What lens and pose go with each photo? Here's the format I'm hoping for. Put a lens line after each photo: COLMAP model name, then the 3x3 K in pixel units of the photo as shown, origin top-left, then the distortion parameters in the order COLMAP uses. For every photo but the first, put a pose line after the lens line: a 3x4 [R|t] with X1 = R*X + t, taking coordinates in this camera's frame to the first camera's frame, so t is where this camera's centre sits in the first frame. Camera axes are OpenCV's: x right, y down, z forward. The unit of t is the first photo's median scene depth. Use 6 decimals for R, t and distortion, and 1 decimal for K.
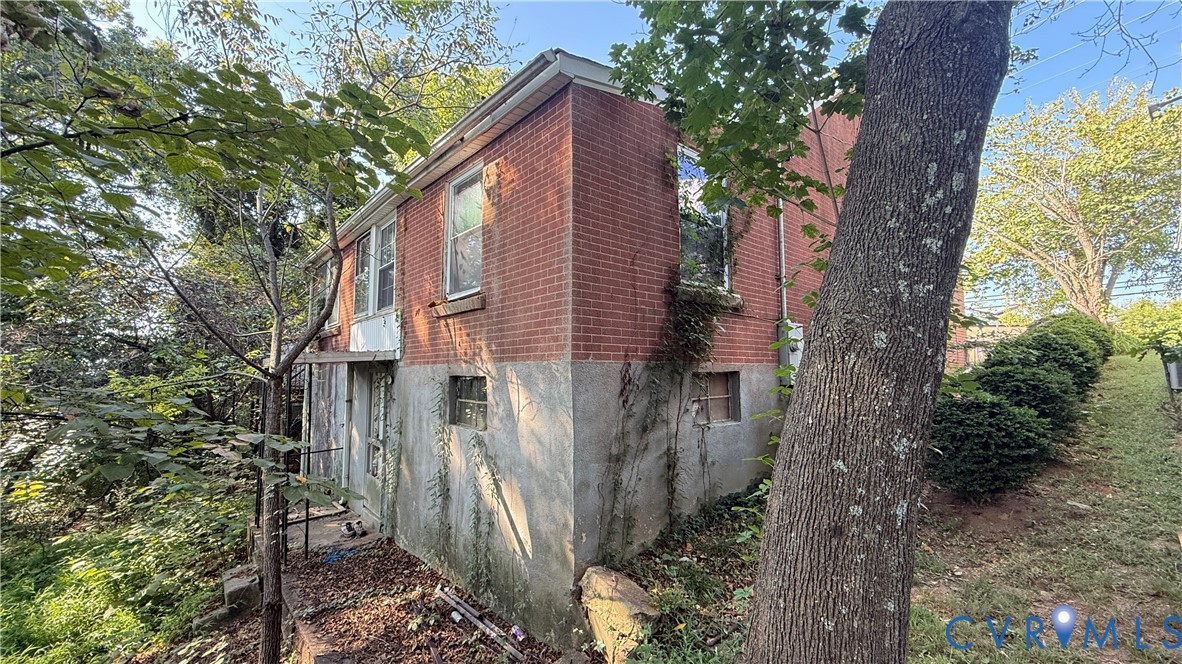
lens RADIAL K [[469.2, 0, 591.0], [0, 469.2, 332.0], [0, 0, 1]] dist [0.001248, -0.000238]
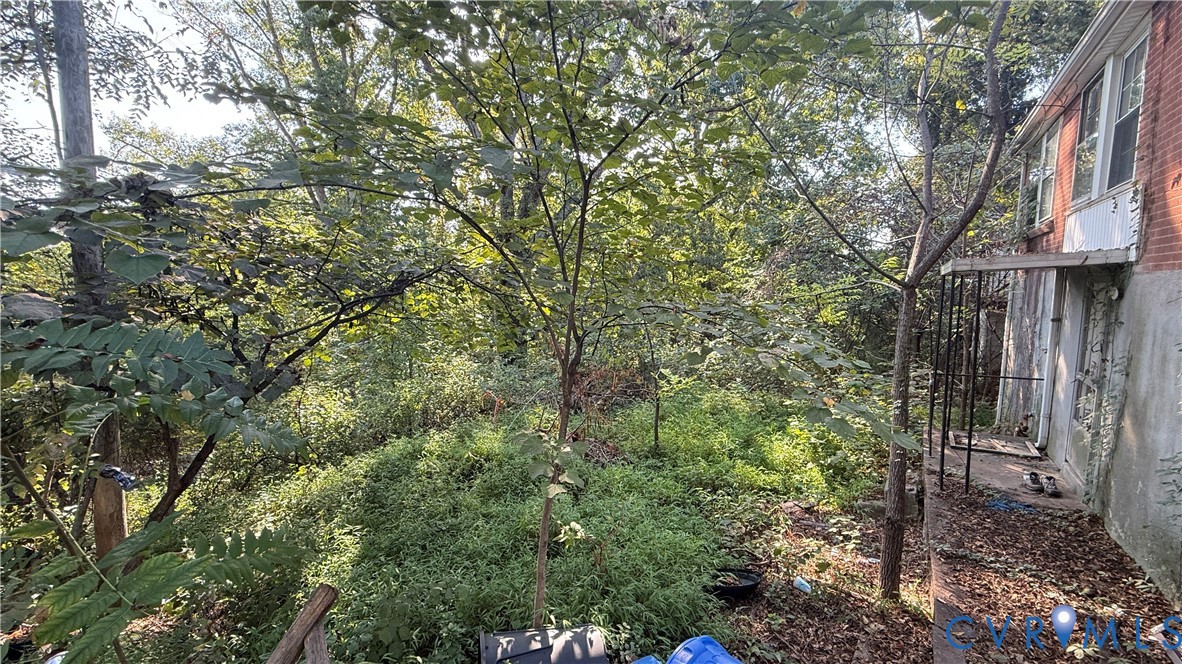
lens RADIAL K [[469.2, 0, 591.0], [0, 469.2, 332.0], [0, 0, 1]] dist [0.001248, -0.000238]
pose [[0.246068, 0.106032, -0.963435, 0.041322], [0.079296, 0.988464, 0.129039, 0.013363], [0.966003, -0.108149, 0.234822, 0.141825]]
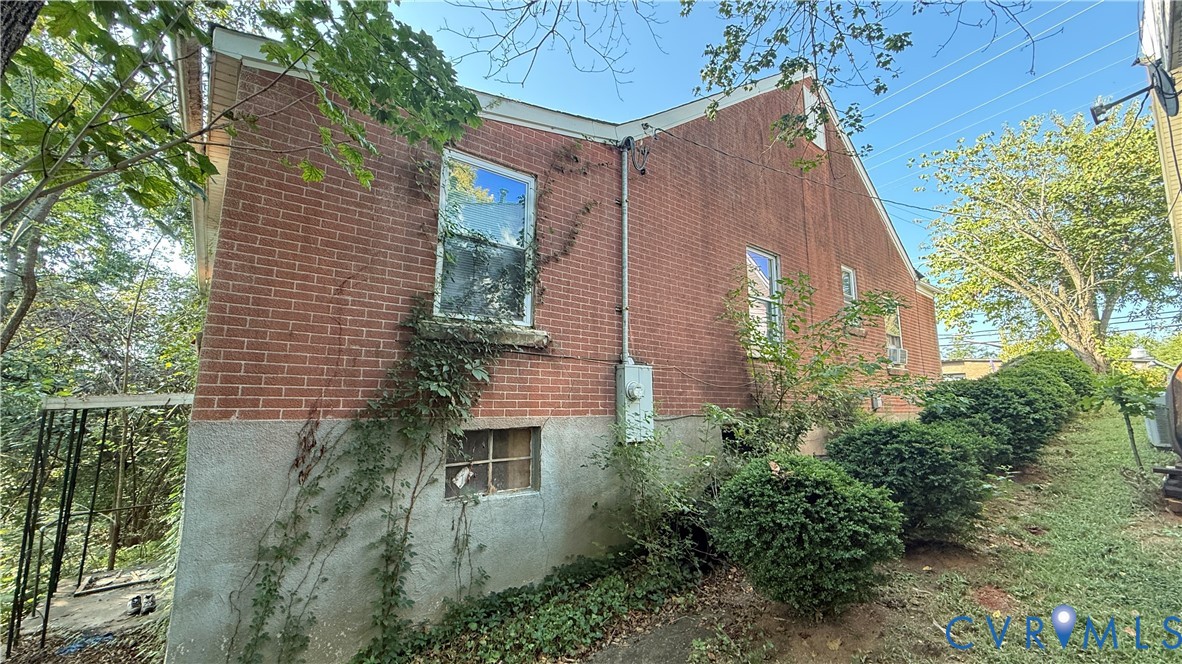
lens RADIAL K [[469.2, 0, 591.0], [0, 469.2, 332.0], [0, 0, 1]] dist [0.001248, -0.000238]
pose [[0.999080, 0.002121, -0.042830, 0.400089], [-0.005032, 0.997673, -0.067989, -0.021017], [0.042586, 0.068142, 0.996766, 0.180180]]
